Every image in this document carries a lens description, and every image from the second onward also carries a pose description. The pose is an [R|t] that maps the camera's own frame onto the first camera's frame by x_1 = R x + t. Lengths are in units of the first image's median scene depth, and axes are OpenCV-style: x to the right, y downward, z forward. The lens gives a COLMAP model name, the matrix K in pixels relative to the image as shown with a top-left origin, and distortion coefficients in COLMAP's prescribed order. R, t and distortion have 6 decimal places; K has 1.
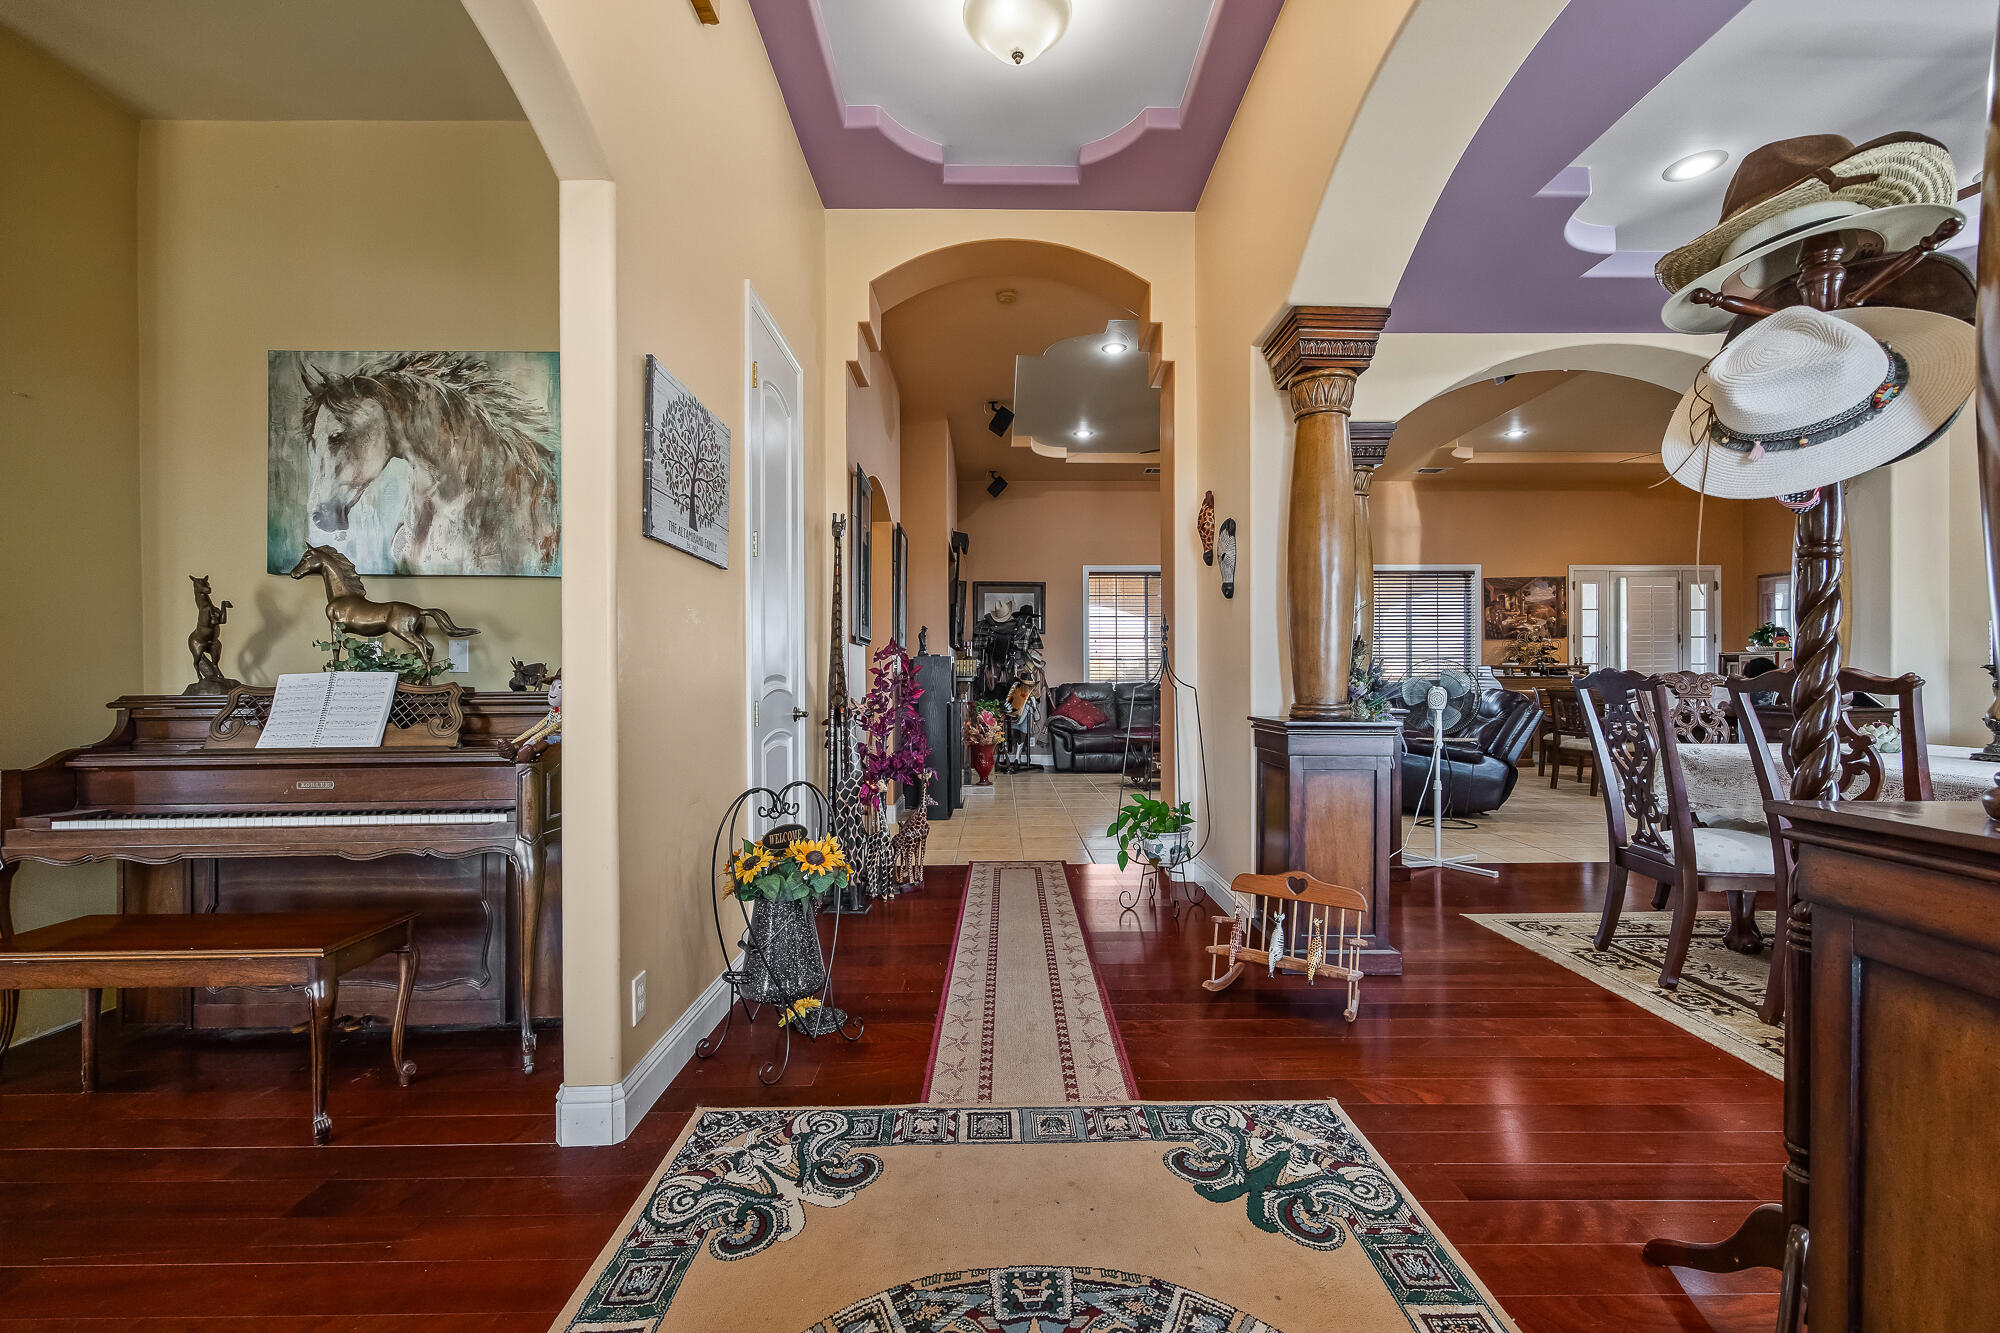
lens RADIAL K [[817.6, 0, 988.0], [0, 817.6, 677.3], [0, 0, 1]] dist [0.001997, -0.000488]
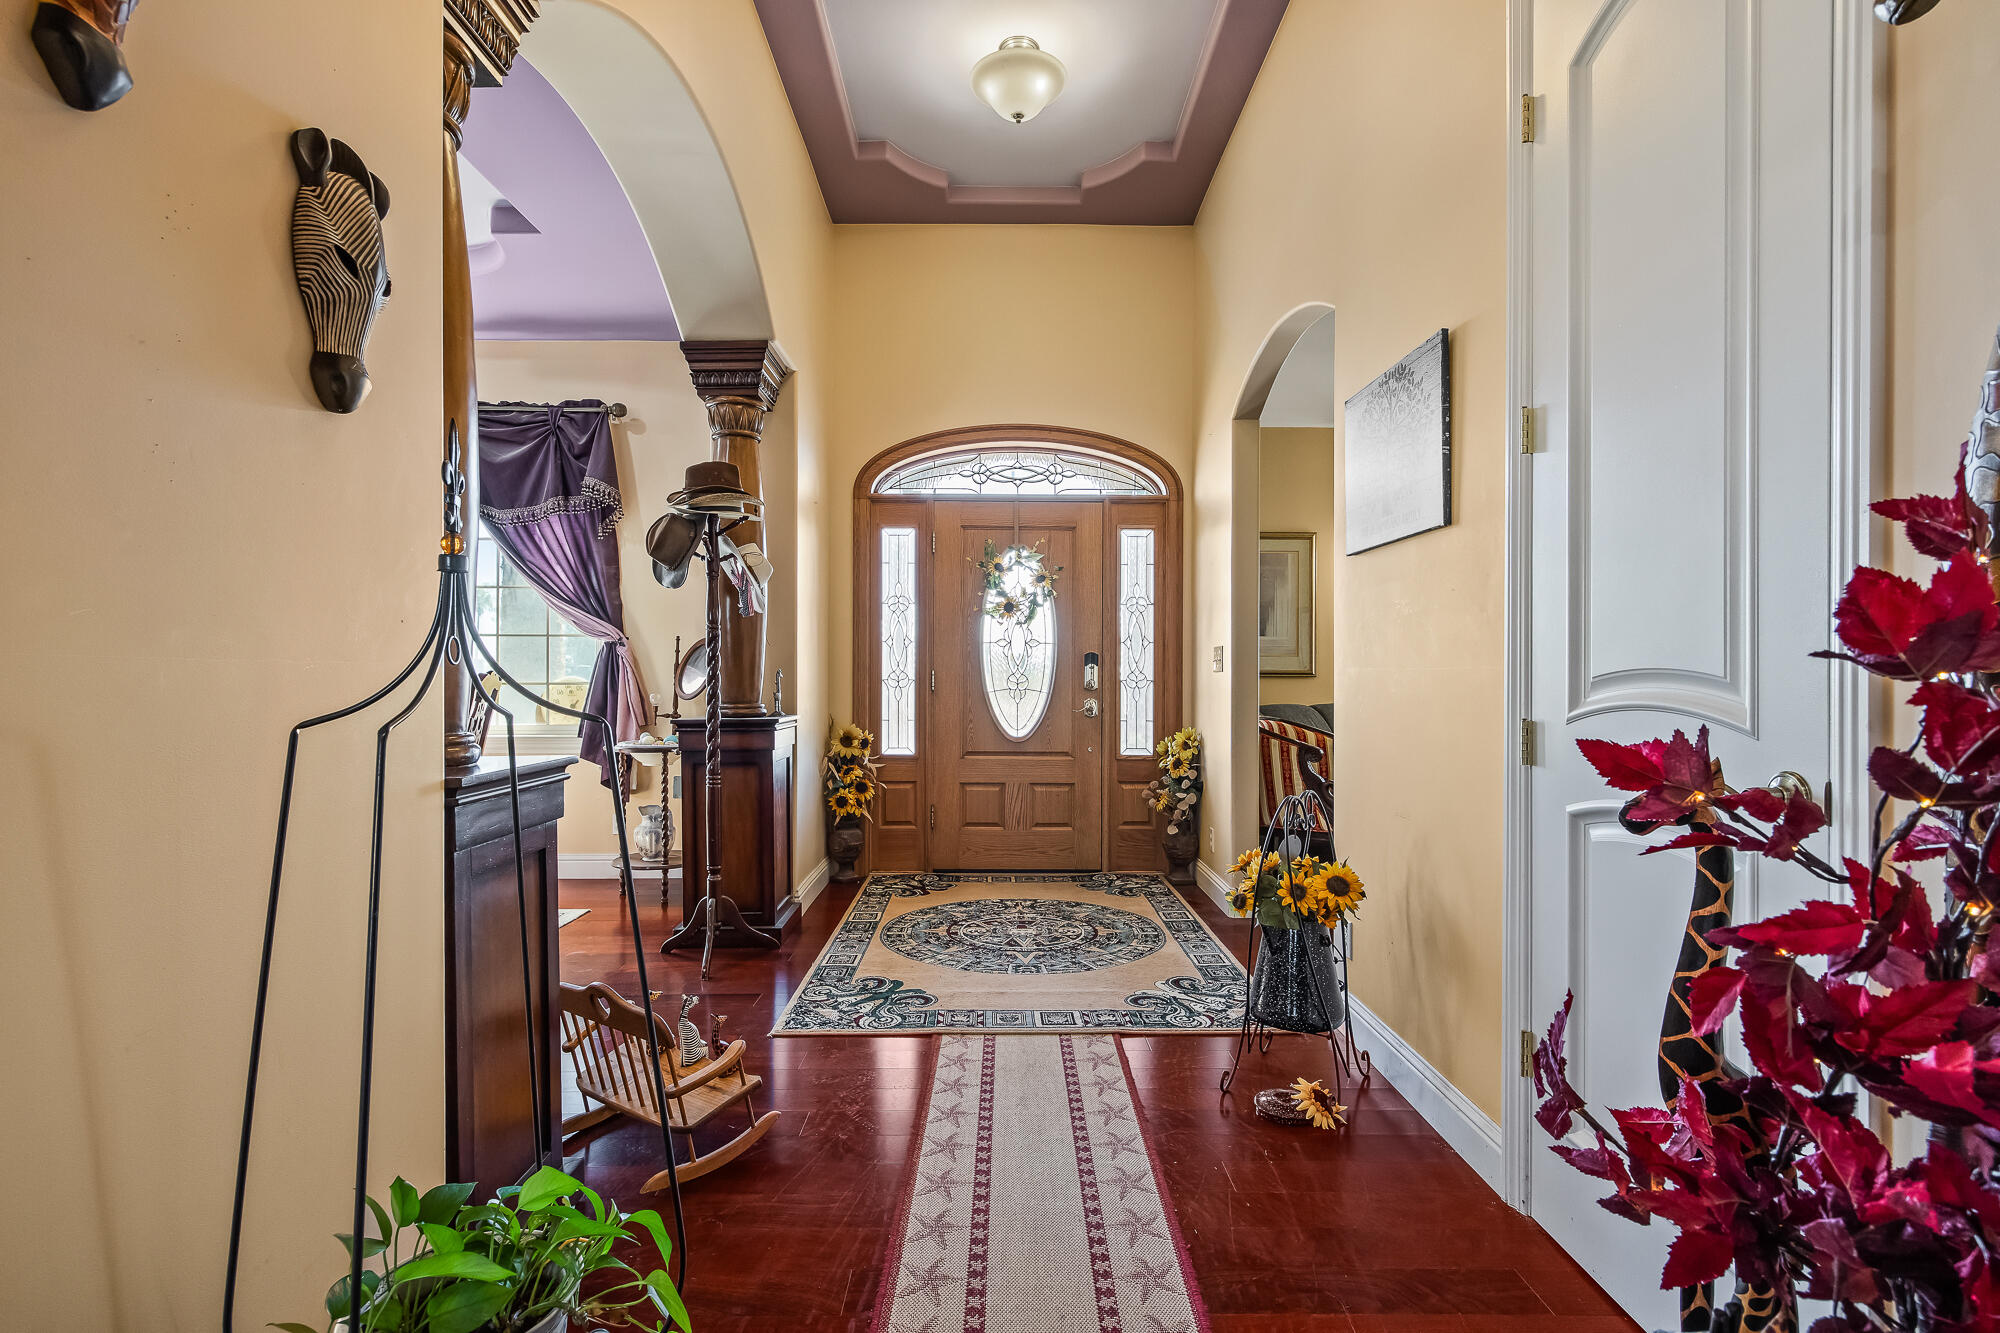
lens RADIAL K [[983.0, 0, 1001.4], [0, 983.0, 679.1], [0, 0, 1]] dist [0.005078, 0.000127]
pose [[-0.999865, 0.005453, -0.015520, 0.027380], [0.005373, 0.999972, 0.005213, -0.000947], [0.015548, 0.005129, -0.999866, 0.621318]]
